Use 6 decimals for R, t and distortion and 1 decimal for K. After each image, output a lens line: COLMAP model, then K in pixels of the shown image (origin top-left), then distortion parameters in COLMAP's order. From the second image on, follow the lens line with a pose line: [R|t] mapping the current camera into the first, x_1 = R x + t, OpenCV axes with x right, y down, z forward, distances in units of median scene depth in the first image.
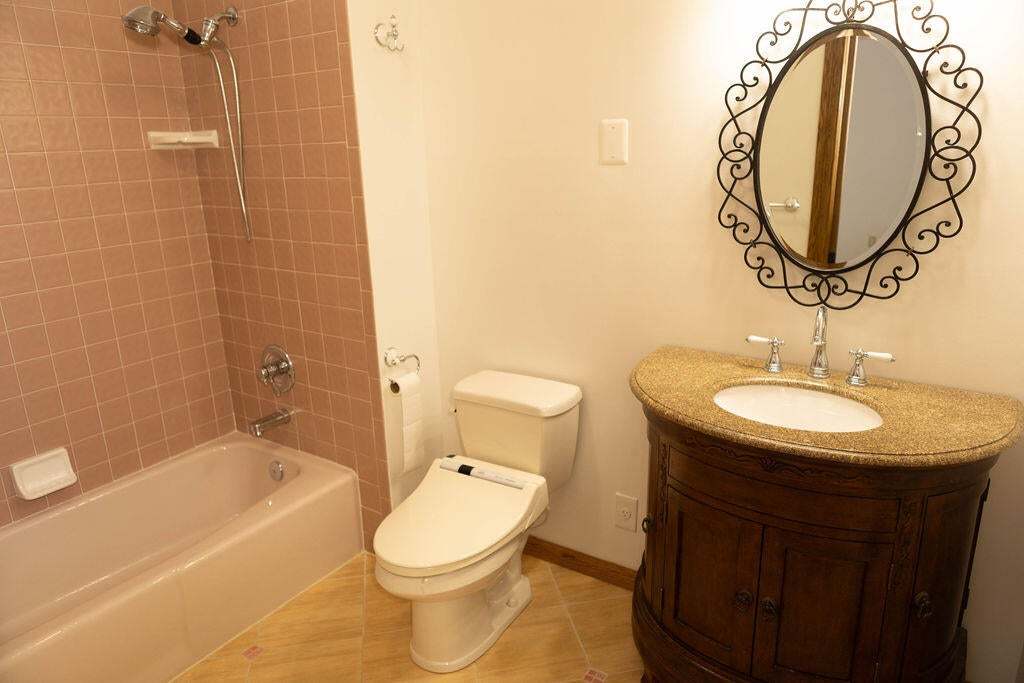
lens RADIAL K [[695.6, 0, 512.0], [0, 695.6, 341.5], [0, 0, 1]] dist [-0.007242, 0.002206]
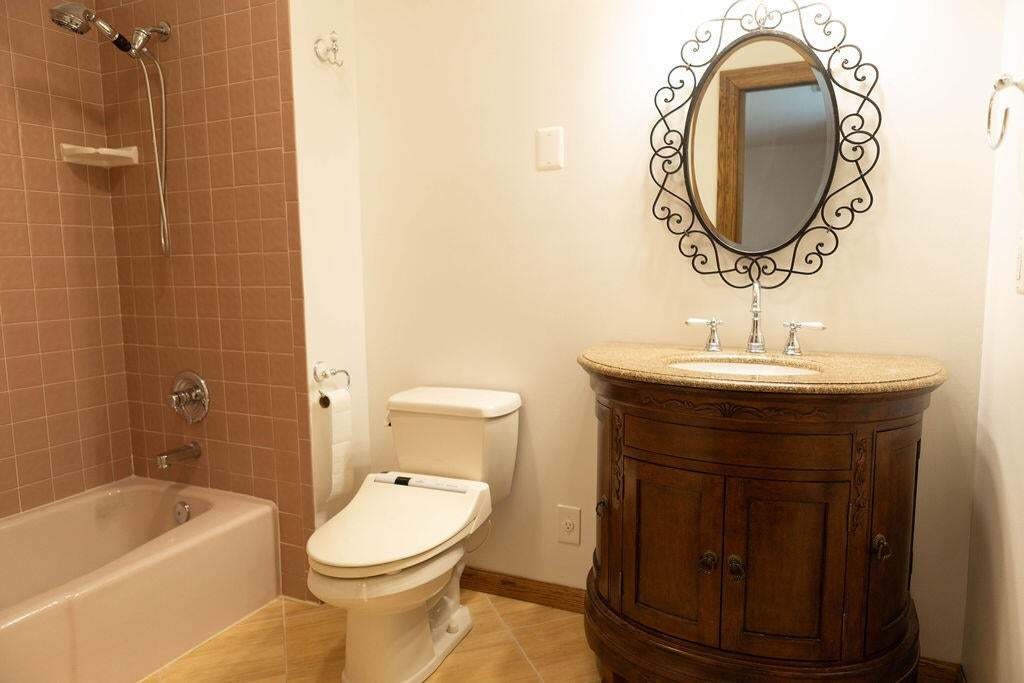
lens RADIAL K [[695.6, 0, 512.0], [0, 695.6, 341.5], [0, 0, 1]] dist [-0.007242, 0.002206]
pose [[0.988965, -0.000530, 0.148149, -0.065472], [0.024487, 0.986824, -0.159931, 0.166335], [-0.146112, 0.161794, 0.975948, 0.028550]]
